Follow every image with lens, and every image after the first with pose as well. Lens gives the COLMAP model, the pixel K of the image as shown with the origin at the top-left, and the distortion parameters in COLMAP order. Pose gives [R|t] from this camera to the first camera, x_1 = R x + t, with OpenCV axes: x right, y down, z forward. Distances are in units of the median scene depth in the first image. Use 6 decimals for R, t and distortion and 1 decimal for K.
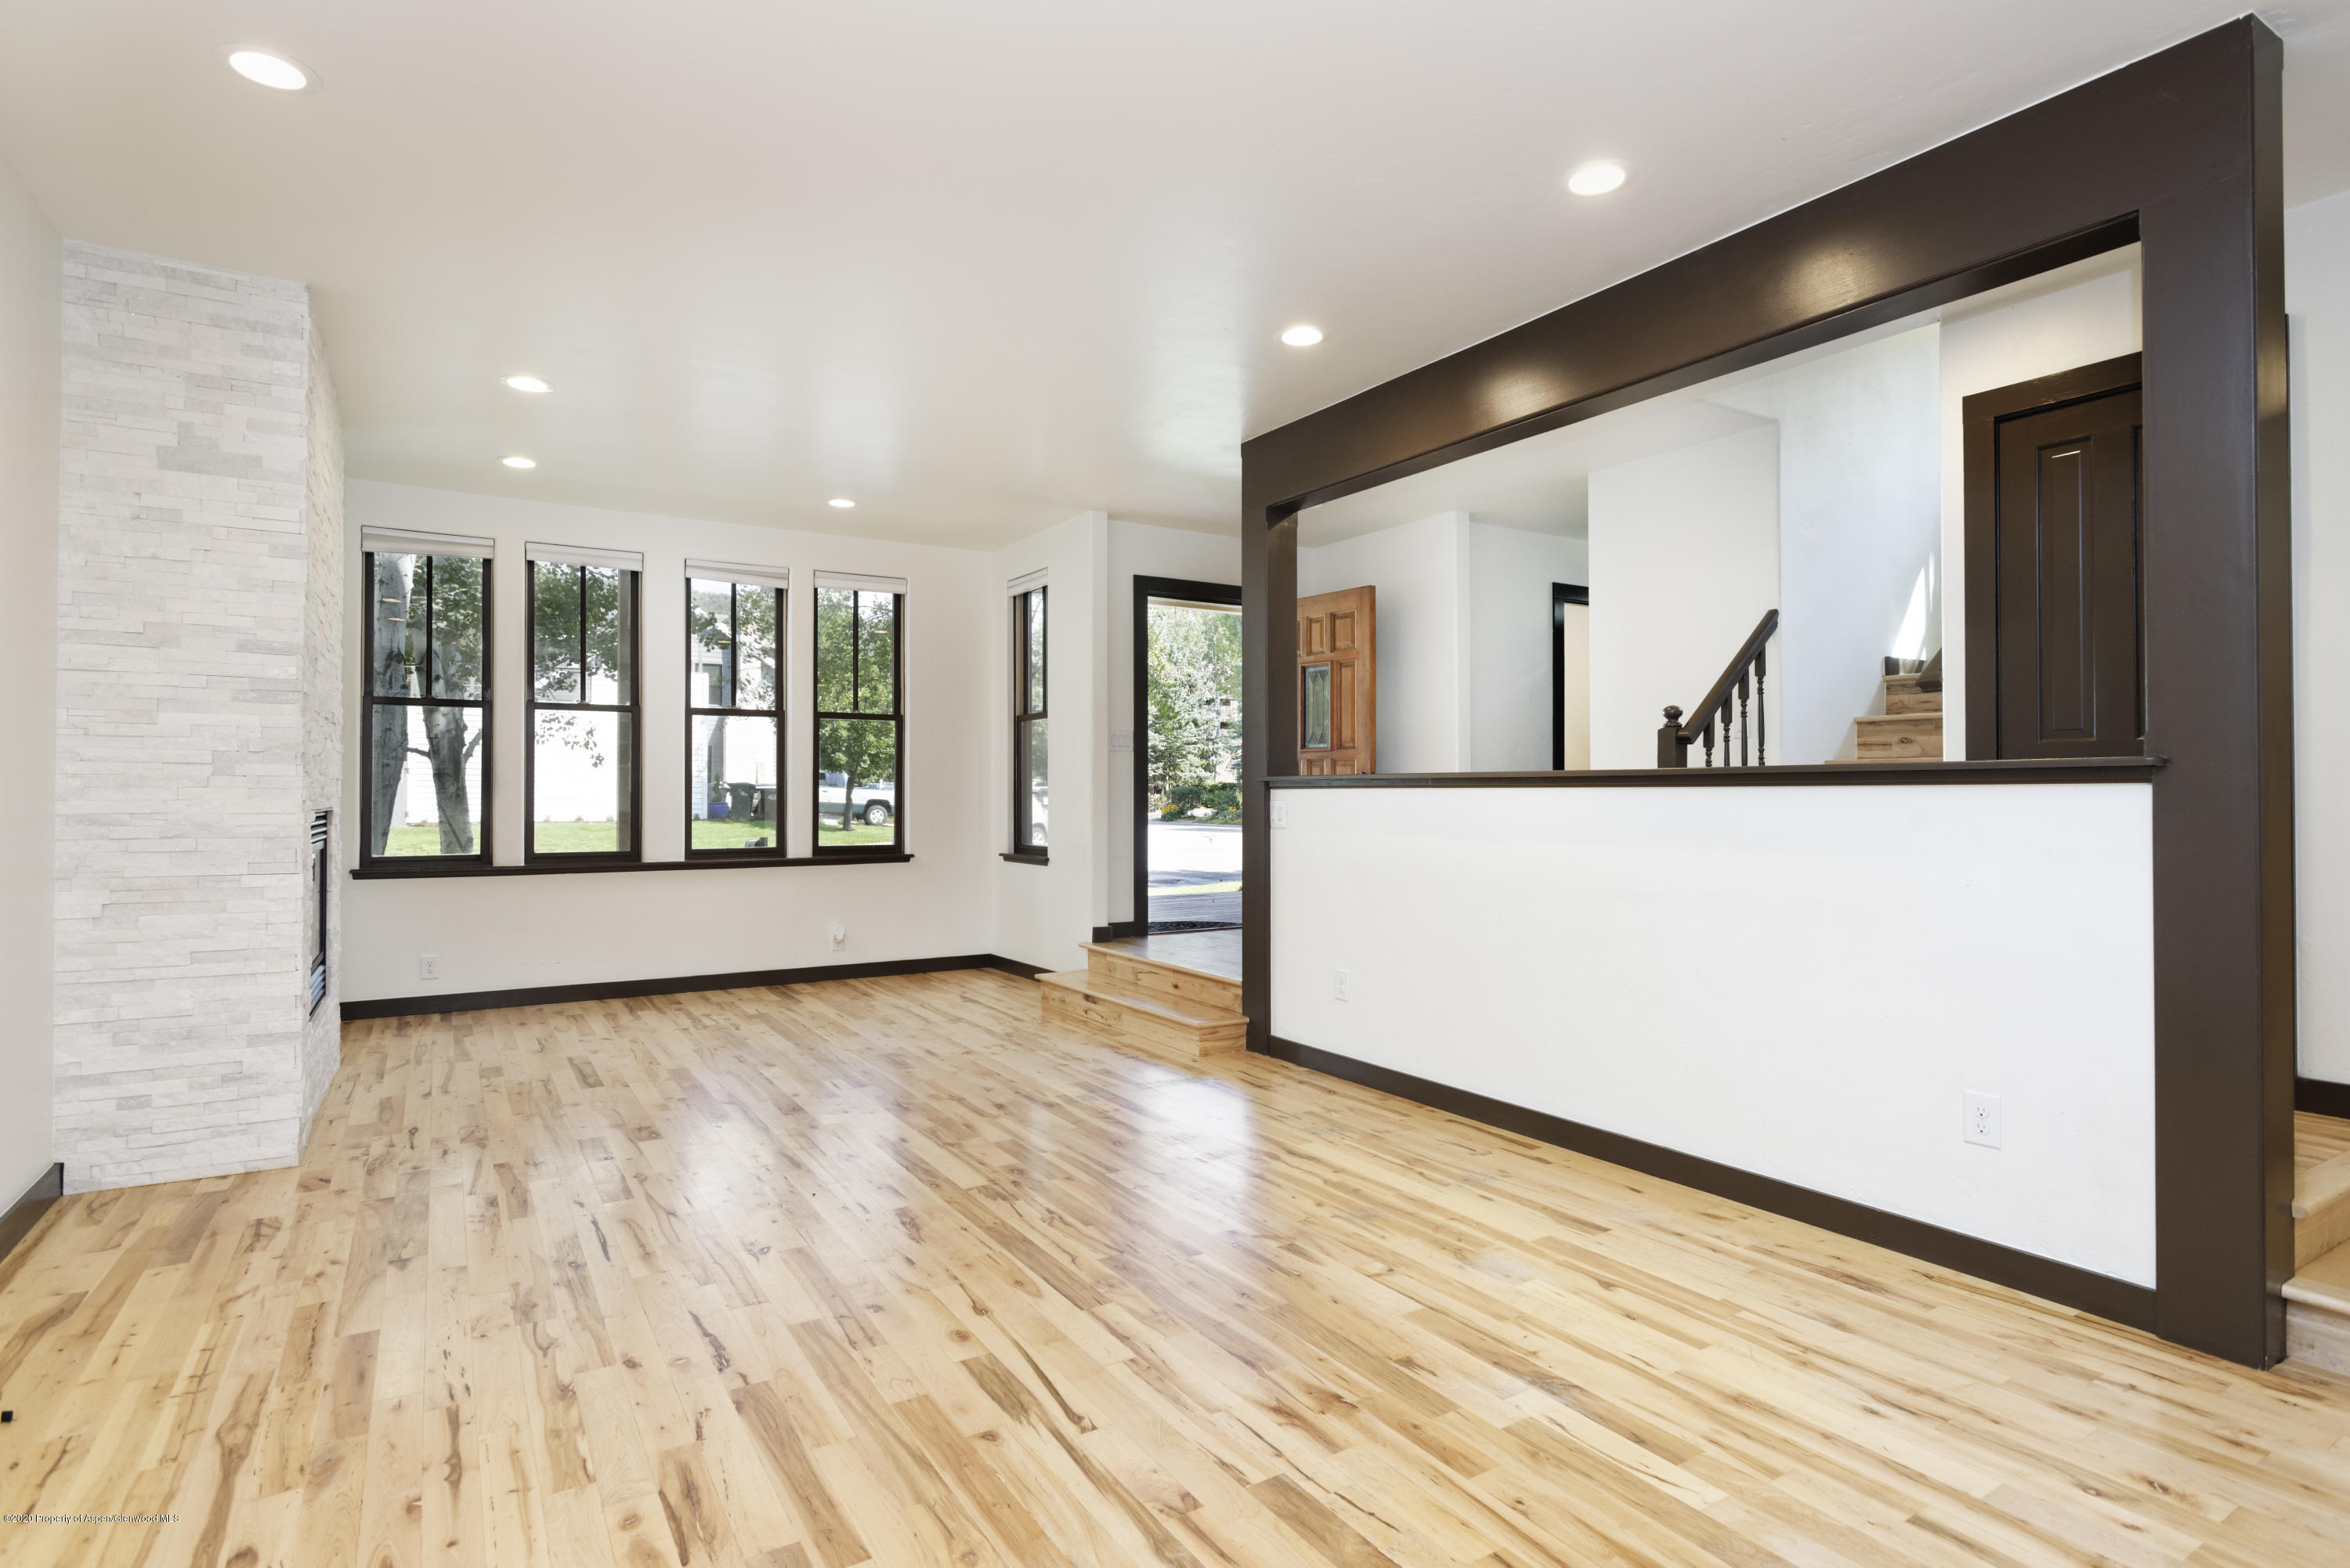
lens RADIAL K [[1179.8, 0, 1159.4], [0, 1179.8, 779.2], [0, 0, 1]] dist [0.000006, 0.000108]
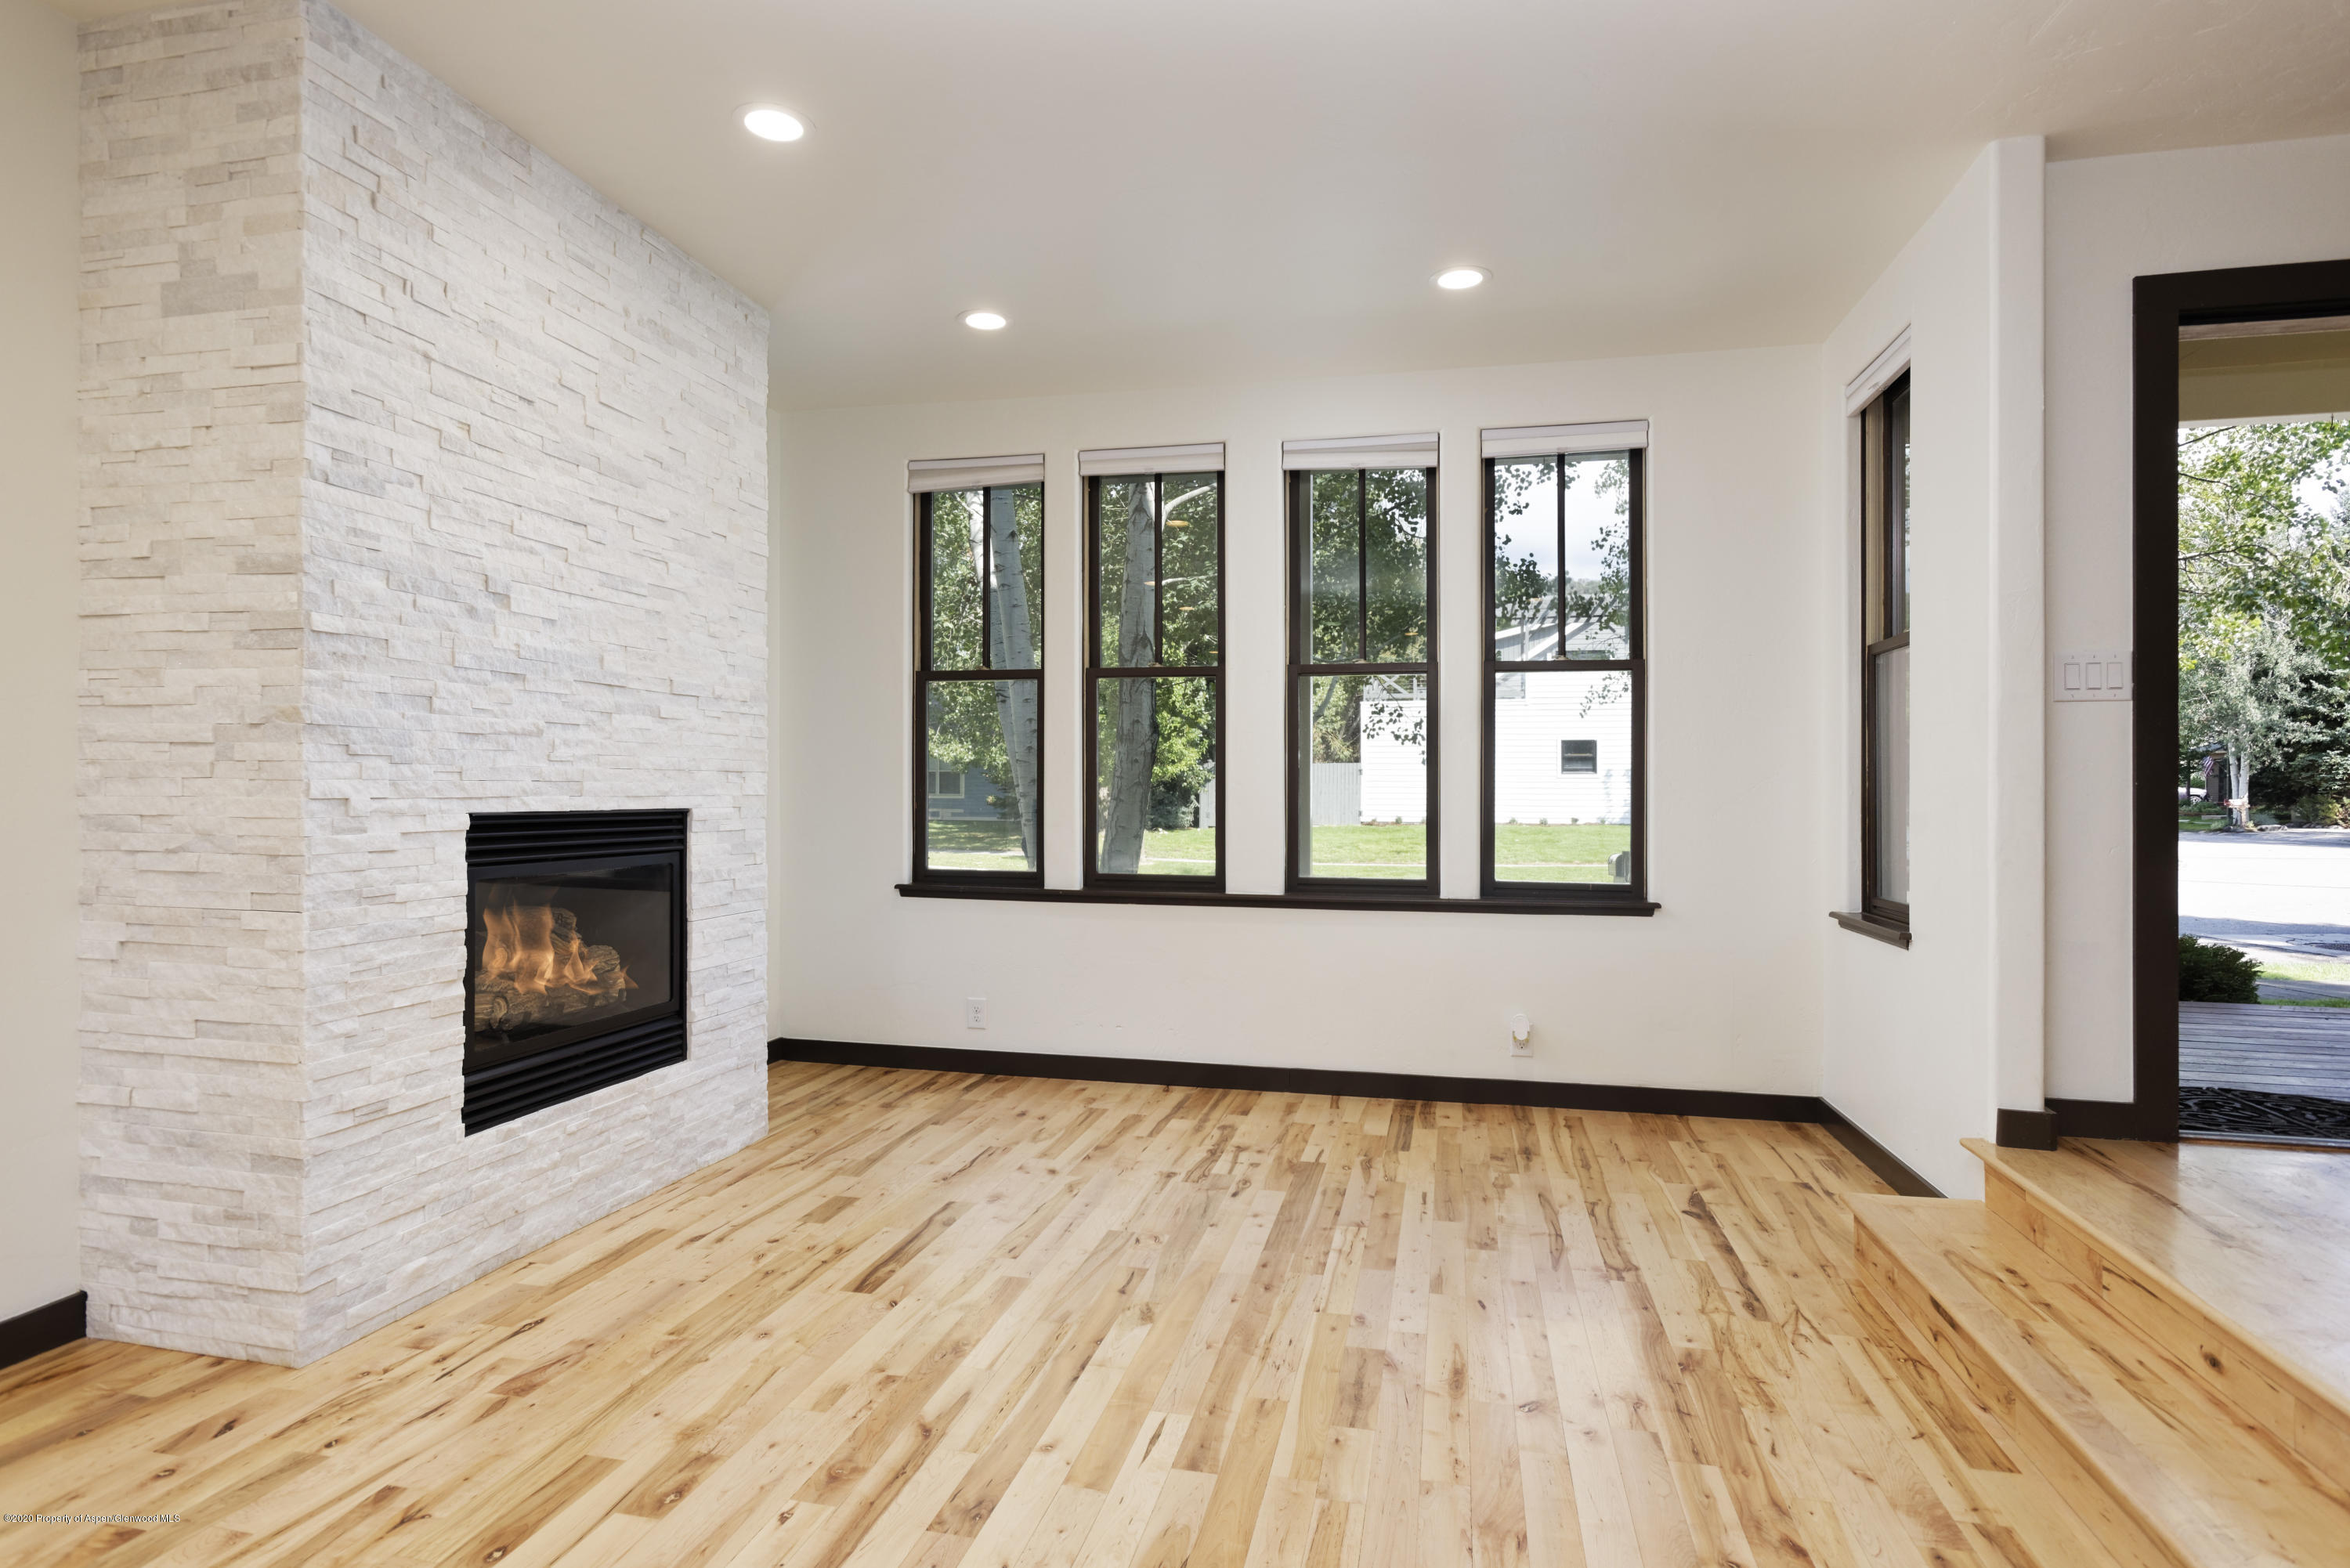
lens RADIAL K [[1246.1, 0, 1162.1], [0, 1246.1, 782.8], [0, 0, 1]] dist [0.000734, 0.000604]
pose [[0.715570, 0.000882, -0.698540, 0.083159], [0.001298, 0.999996, 0.002593, 0.008633], [0.698539, -0.002762, 0.715566, 0.887497]]
